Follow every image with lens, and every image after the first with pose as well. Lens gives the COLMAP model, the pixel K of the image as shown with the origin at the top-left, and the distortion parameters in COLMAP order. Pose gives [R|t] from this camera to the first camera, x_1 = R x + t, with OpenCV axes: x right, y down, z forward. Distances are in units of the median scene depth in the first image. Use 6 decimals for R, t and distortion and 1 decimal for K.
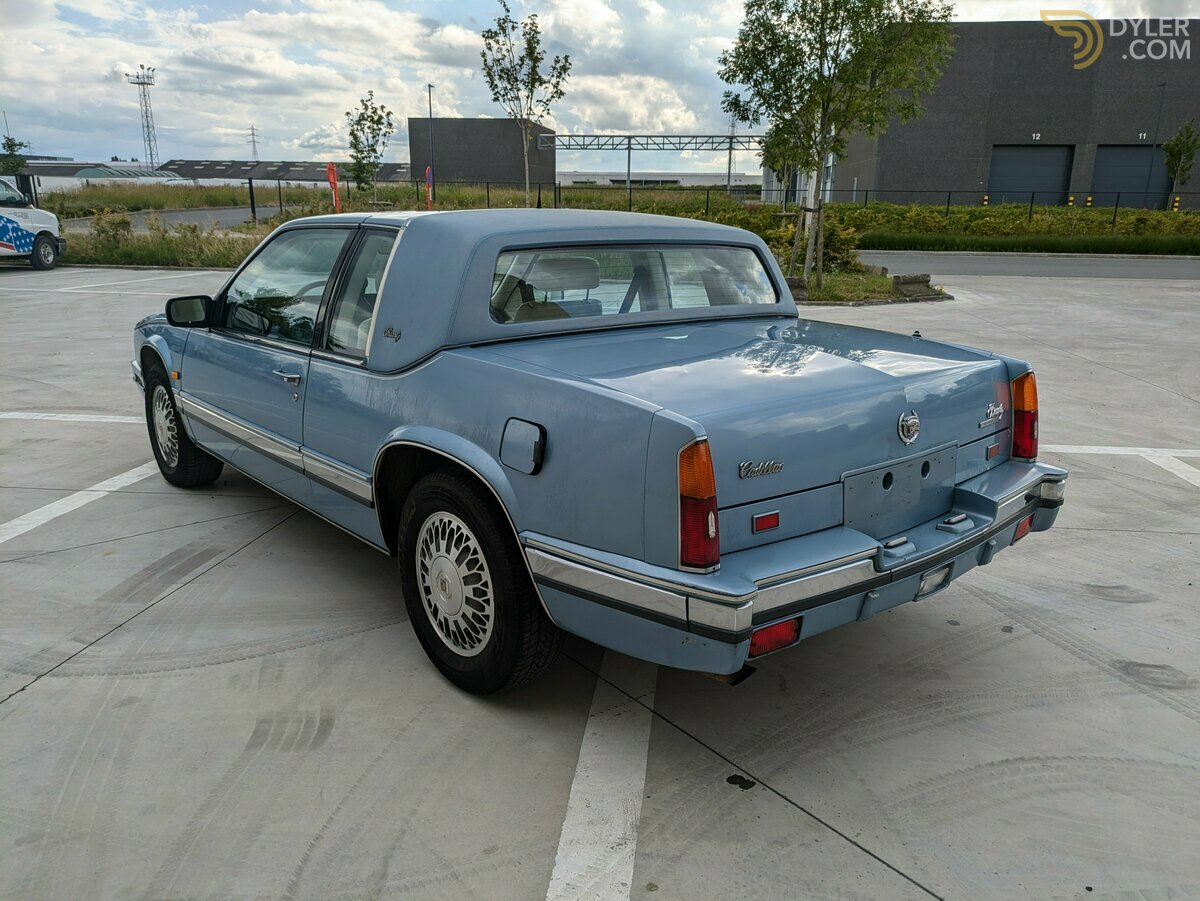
lens RADIAL K [[884.8, 0, 605.4], [0, 884.8, 451.4], [0, 0, 1]] dist [0.039578, -0.033197]
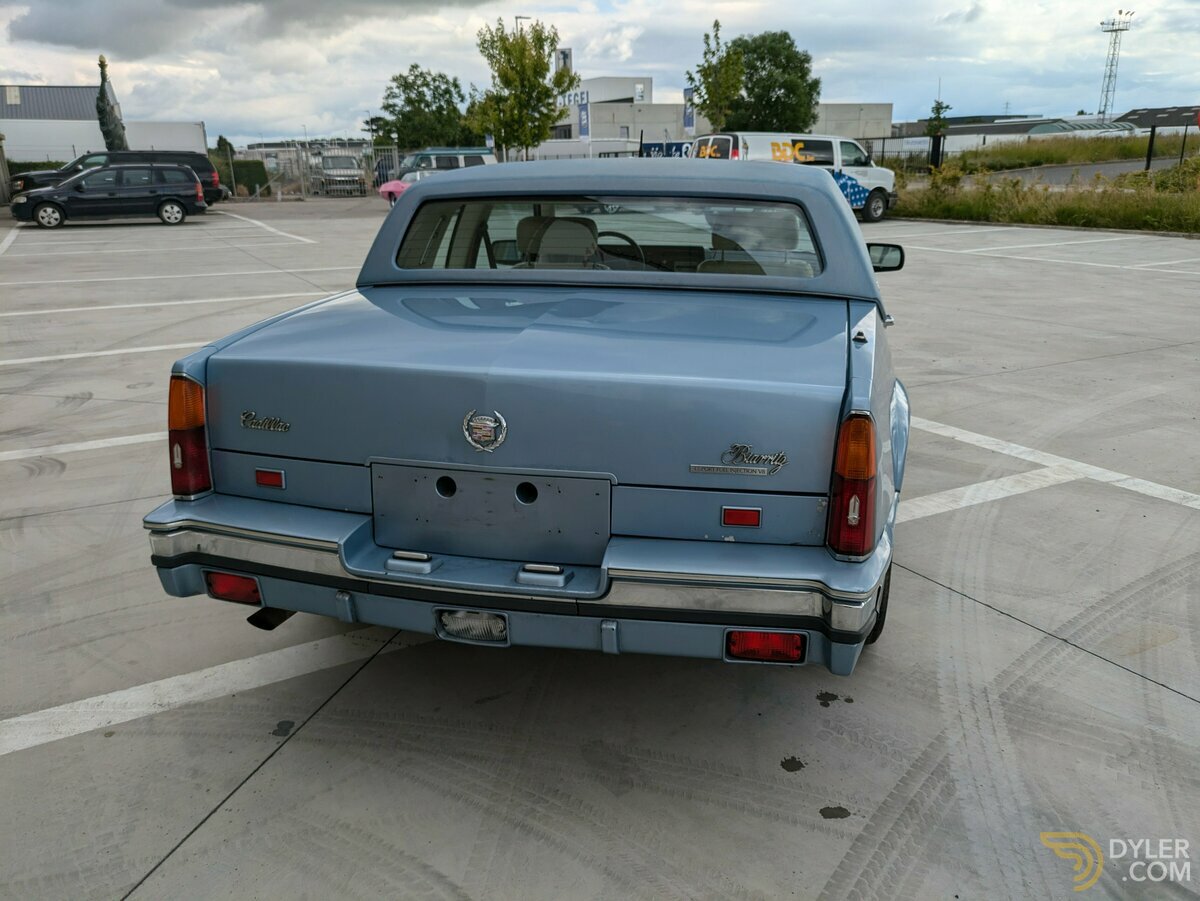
lens RADIAL K [[884.8, 0, 605.4], [0, 884.8, 451.4], [0, 0, 1]] dist [0.039578, -0.033197]
pose [[0.586985, 0.227423, -0.776999, 0.117868], [-0.190943, 0.971549, 0.140118, -0.016104], [0.786759, 0.066115, 0.613709, 0.069644]]
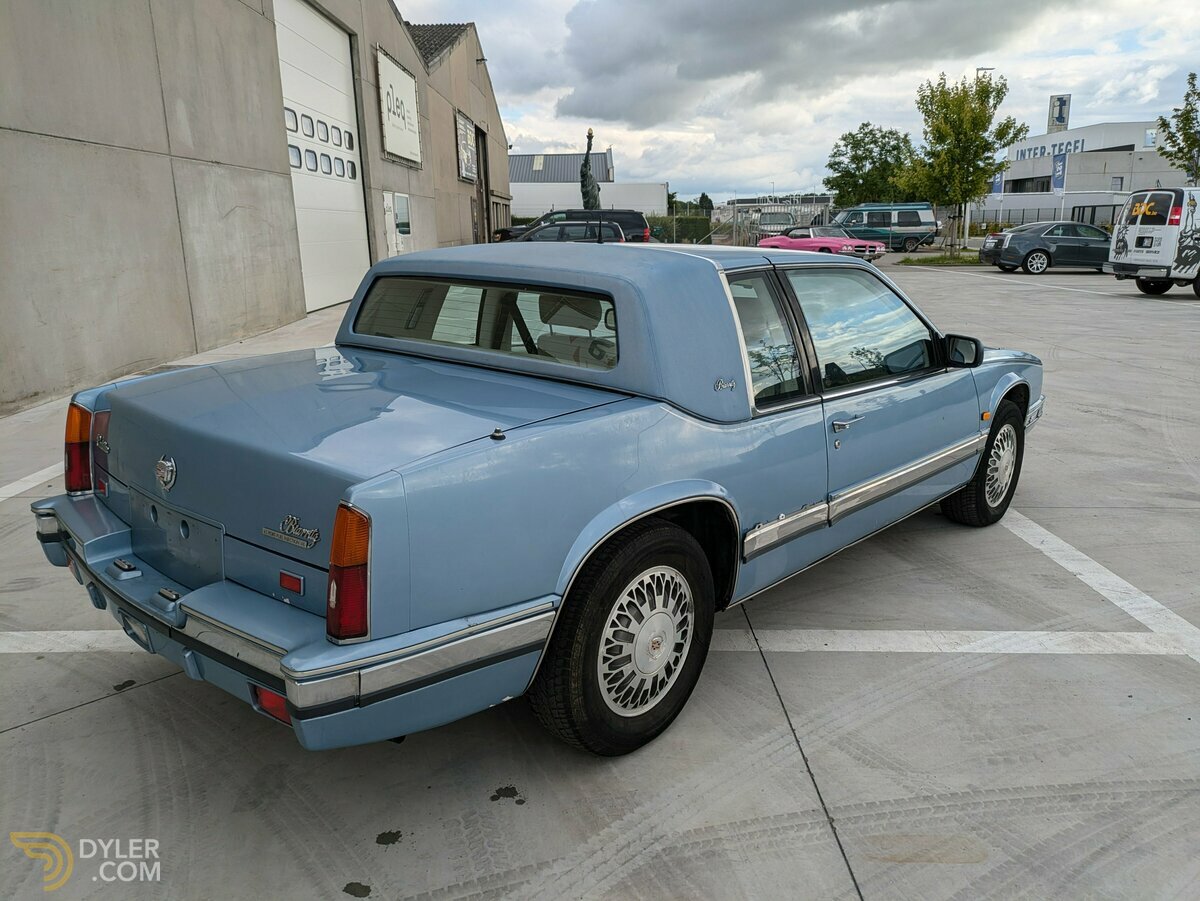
lens RADIAL K [[884.8, 0, 605.4], [0, 884.8, 451.4], [0, 0, 1]] dist [0.039578, -0.033197]
pose [[0.134456, 0.232320, -0.963301, 0.153581], [-0.252447, 0.948083, 0.193414, -0.040904], [0.958224, 0.217176, 0.186124, 0.146715]]
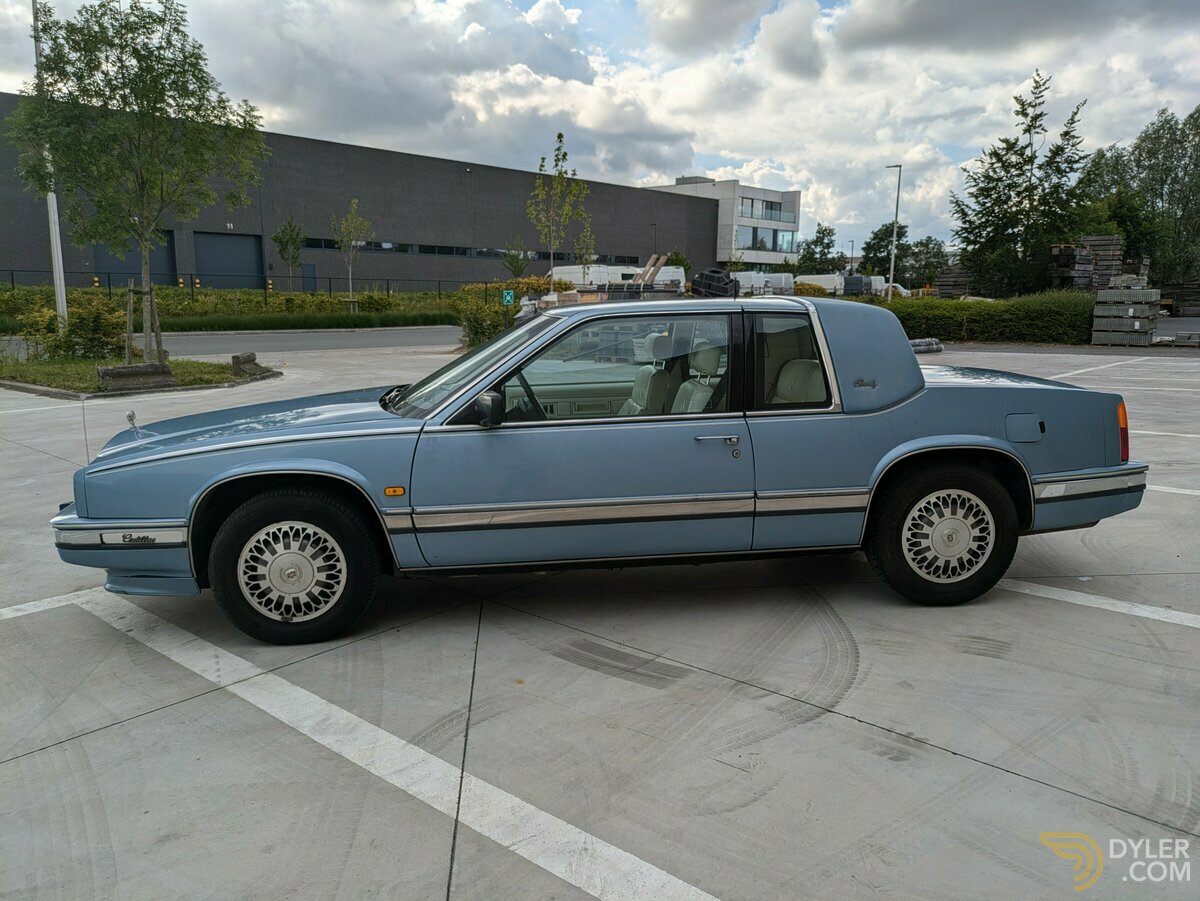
lens RADIAL K [[896.7, 0, 602.2], [0, 896.7, 417.8], [0, 0, 1]] dist [0.045281, -0.040984]
pose [[0.567629, -0.121580, 0.814258, -0.221950], [0.221668, 0.975081, -0.008934, -0.021216], [-0.792882, 0.185566, 0.580435, 0.066724]]
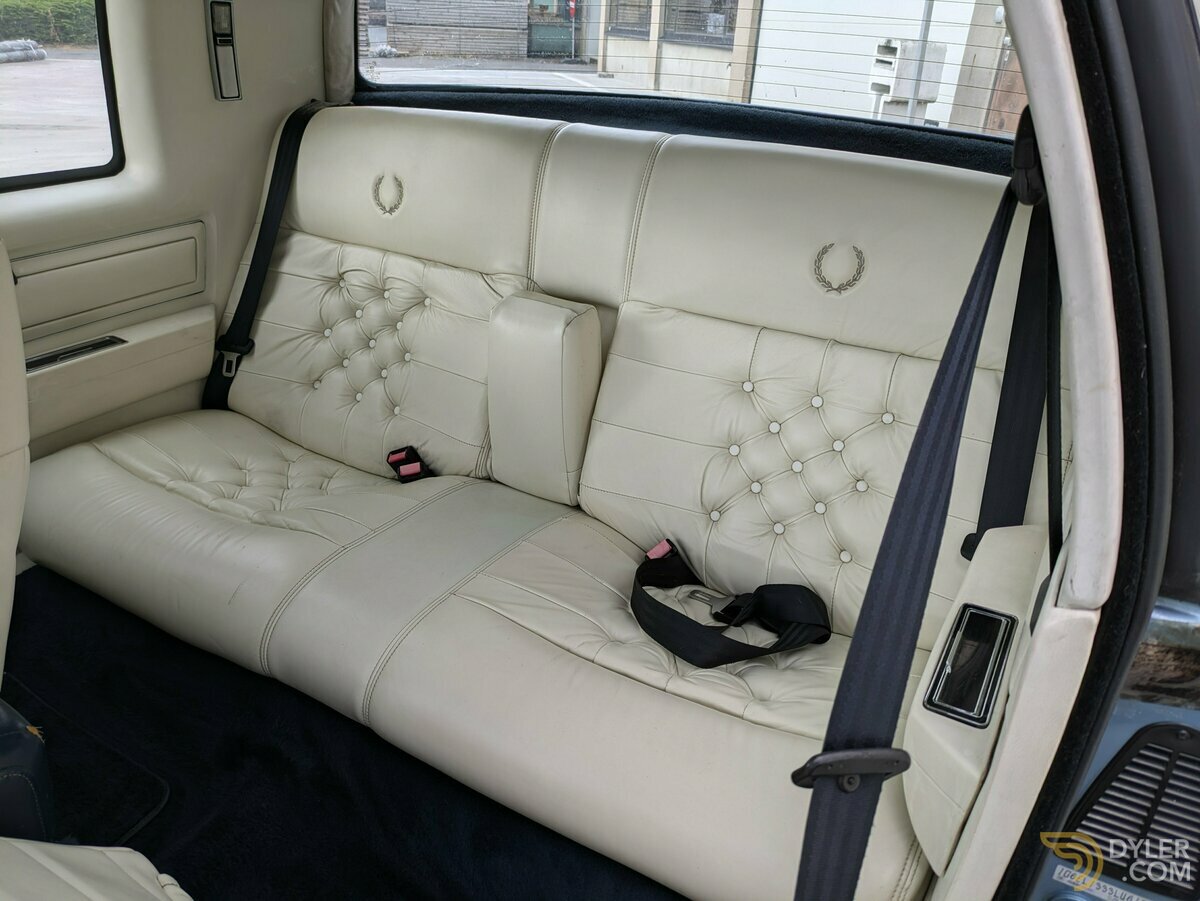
lens RADIAL K [[903.0, 0, 585.5], [0, 903.0, 447.5], [0, 0, 1]] dist [0.012131, 0.004385]
pose [[-0.307490, -0.432095, 0.847788, -0.063804], [0.204397, 0.840163, 0.502343, -0.038484], [-0.929339, 0.327751, -0.170023, 0.174651]]
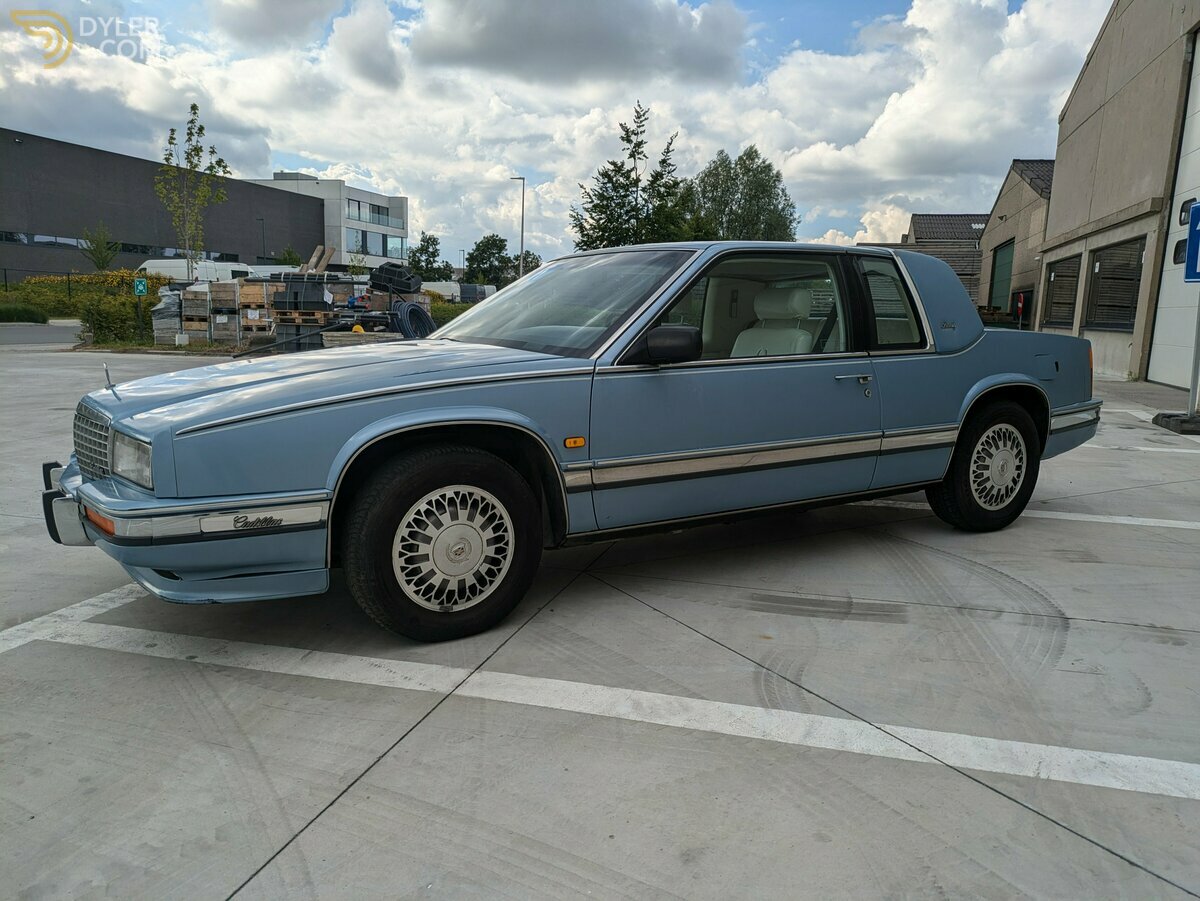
lens RADIAL K [[892.0, 0, 599.6], [0, 892.0, 437.4], [0, 0, 1]] dist [0.071076, -0.084052]
pose [[0.168914, -0.147193, 0.974578, -0.247750], [0.239354, 0.965313, 0.104309, -0.033347], [-0.956127, 0.215650, 0.198286, 0.173124]]
